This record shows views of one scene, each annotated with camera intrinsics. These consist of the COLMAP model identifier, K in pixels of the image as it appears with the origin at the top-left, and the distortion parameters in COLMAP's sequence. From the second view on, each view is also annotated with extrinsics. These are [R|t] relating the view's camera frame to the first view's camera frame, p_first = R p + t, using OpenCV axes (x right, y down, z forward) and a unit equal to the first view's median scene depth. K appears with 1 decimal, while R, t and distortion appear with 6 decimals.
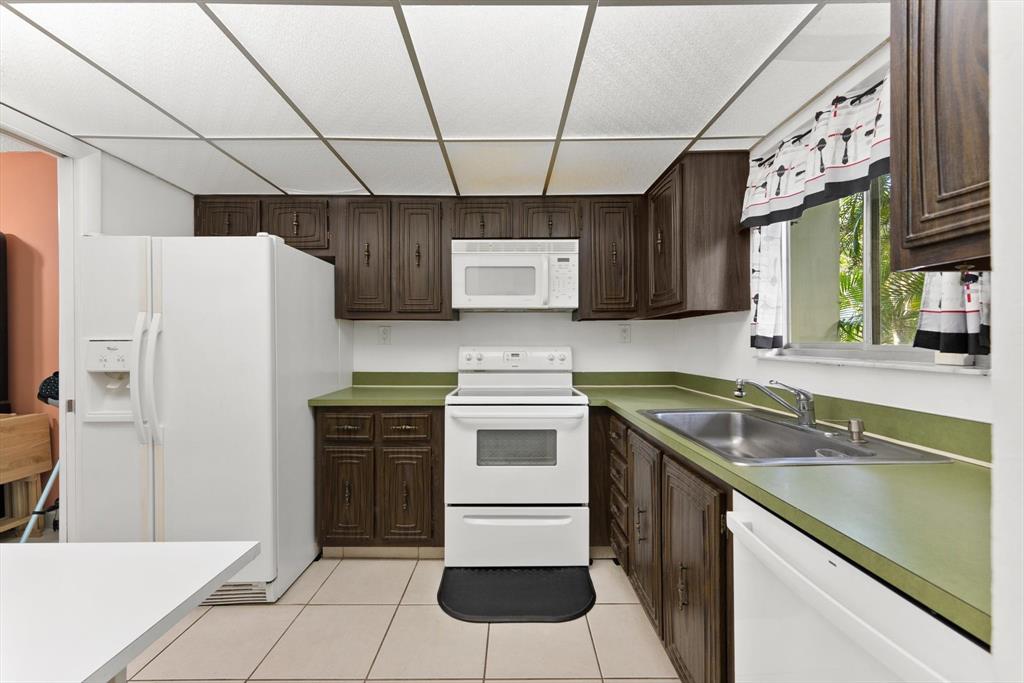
lens RADIAL K [[410.6, 0, 509.7], [0, 410.6, 342.1], [0, 0, 1]] dist [0.002651, -0.000282]
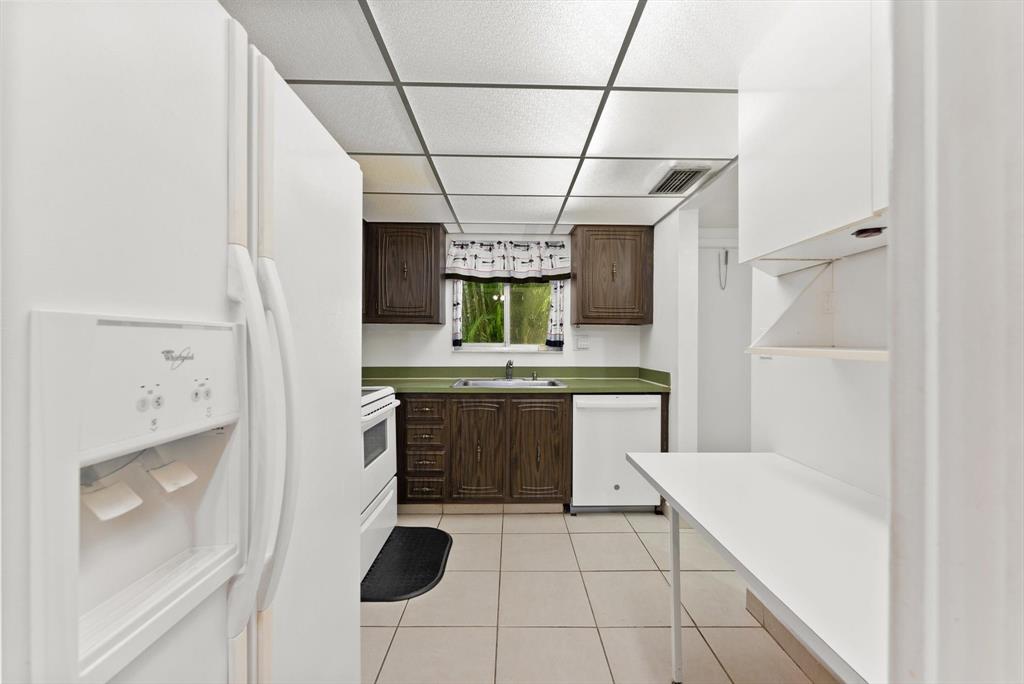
lens RADIAL K [[410.6, 0, 518.5], [0, 410.6, 344.4], [0, 0, 1]] dist [0.002651, -0.000282]
pose [[-0.016345, 0.002933, 0.999862, -1.241888], [-0.001445, 0.999995, -0.002957, 0.009015], [-0.999865, -0.001493, -0.016341, 0.779286]]
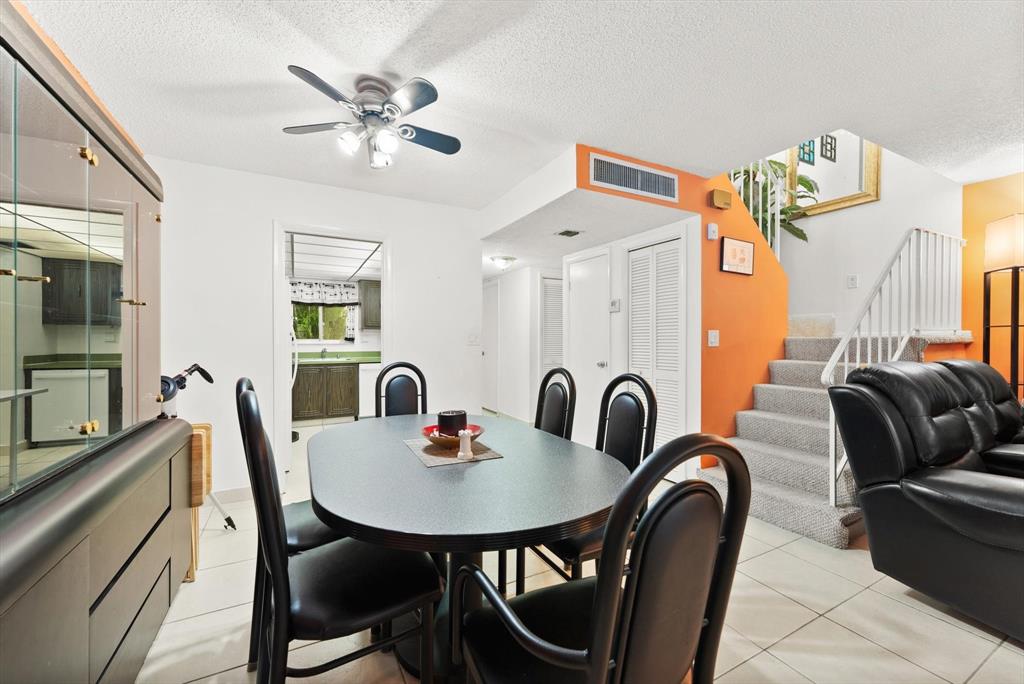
lens RADIAL K [[410.6, 0, 515.5], [0, 410.6, 342.0], [0, 0, 1]] dist [0.002651, -0.000282]
pose [[-0.481002, -0.001408, 0.876718, -3.117116], [-0.000015, 0.999999, 0.001598, 0.016237], [-0.876719, 0.000755, -0.481001, 1.025290]]
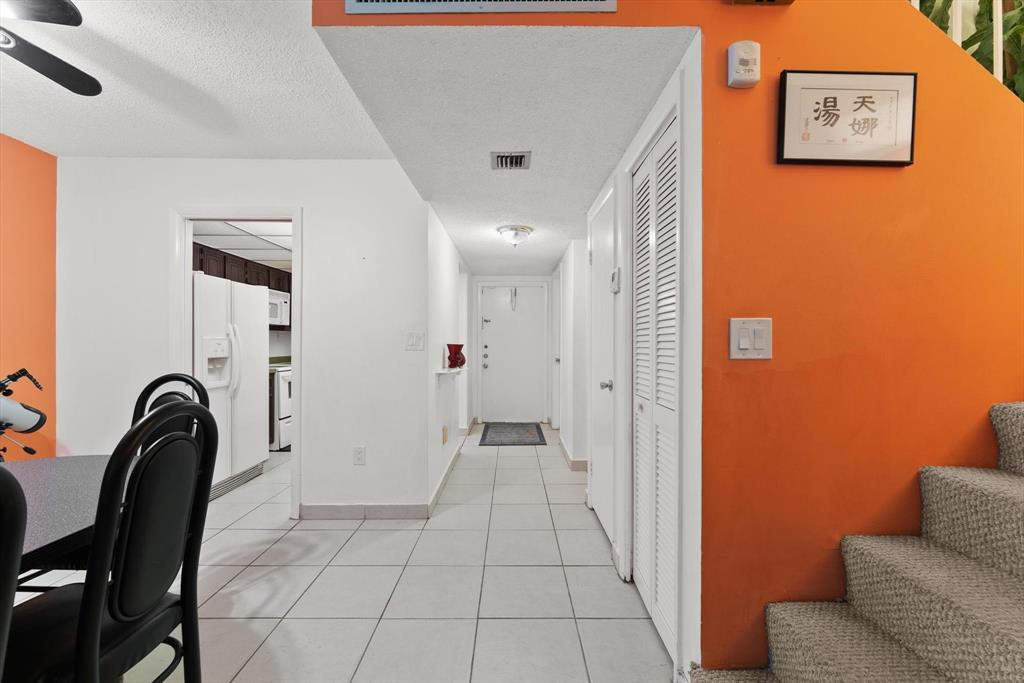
lens RADIAL K [[410.6, 0, 507.0], [0, 410.6, 342.8], [0, 0, 1]] dist [0.002651, -0.000282]
pose [[-0.014548, 0.003699, 0.999887, -2.660698], [-0.002924, 0.999989, -0.003742, 0.014605], [-0.999890, -0.002978, -0.014537, -0.149944]]
